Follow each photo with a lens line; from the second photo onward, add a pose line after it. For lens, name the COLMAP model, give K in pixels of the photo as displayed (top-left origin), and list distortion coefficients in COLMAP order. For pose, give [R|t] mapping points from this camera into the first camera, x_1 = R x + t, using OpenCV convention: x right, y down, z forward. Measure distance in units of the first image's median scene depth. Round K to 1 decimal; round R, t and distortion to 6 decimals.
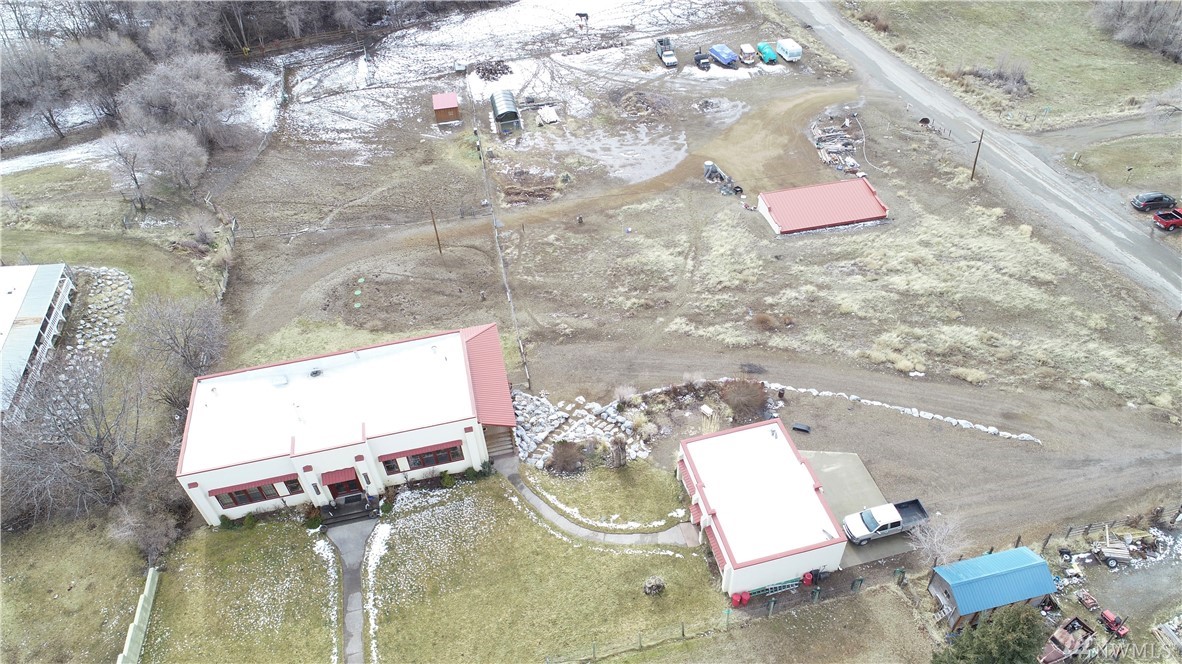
lens RADIAL K [[791.8, 0, 593.3], [0, 791.8, 334.7], [0, 0, 1]] dist [0.000424, -0.000522]
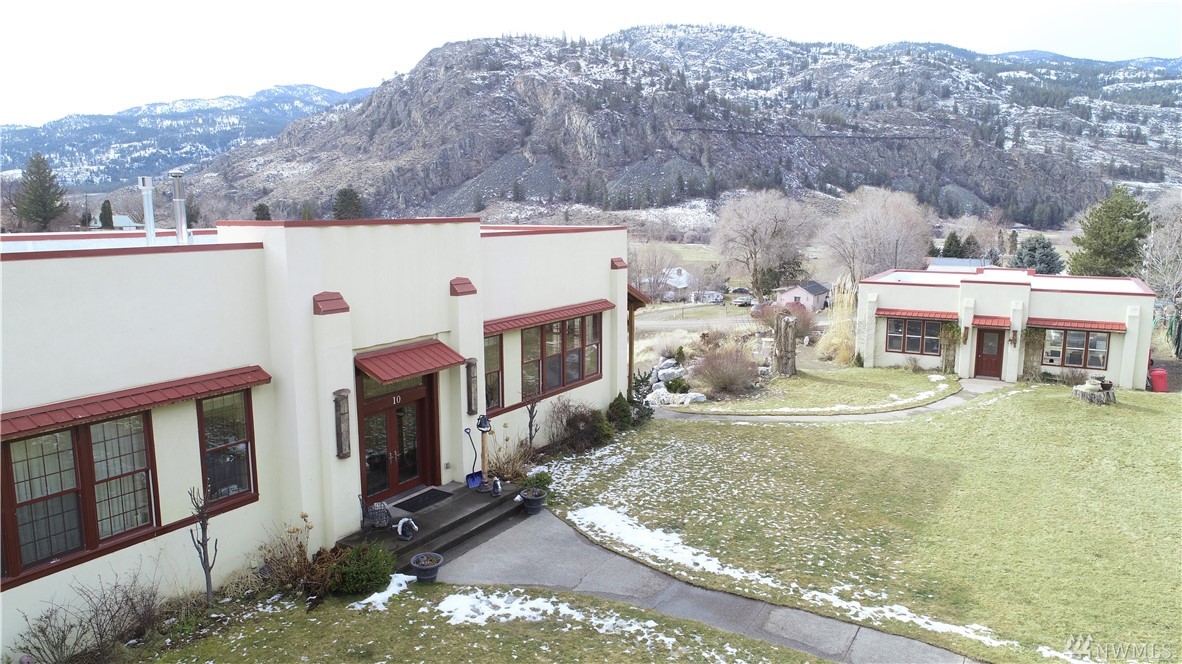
lens RADIAL K [[791.8, 0, 593.3], [0, 791.8, 334.7], [0, 0, 1]] dist [0.000424, -0.000522]
pose [[0.702011, -0.079543, 0.707710, -0.466425], [0.478776, 0.788376, -0.386312, 0.305800], [-0.527213, 0.610030, 0.591532, 0.787343]]
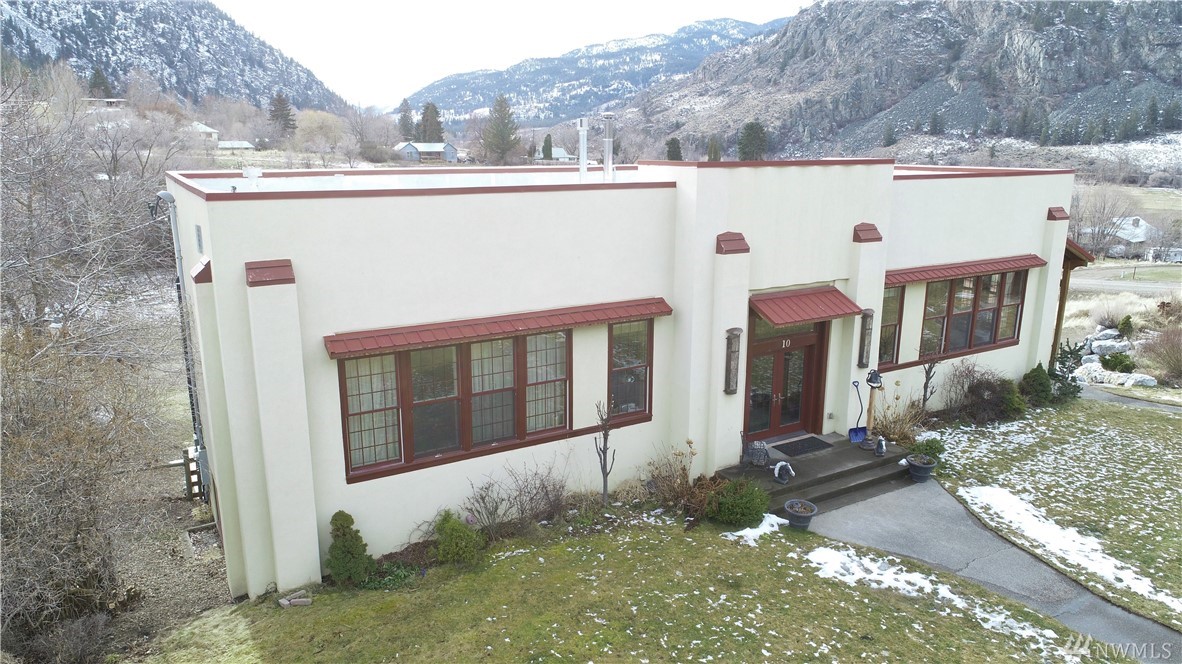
lens RADIAL K [[791.8, 0, 593.3], [0, 791.8, 334.7], [0, 0, 1]] dist [0.000424, -0.000522]
pose [[0.953995, -0.034721, 0.297807, -0.467090], [0.181588, 0.857288, -0.481749, 0.302149], [-0.238579, 0.513665, 0.824153, 0.787850]]
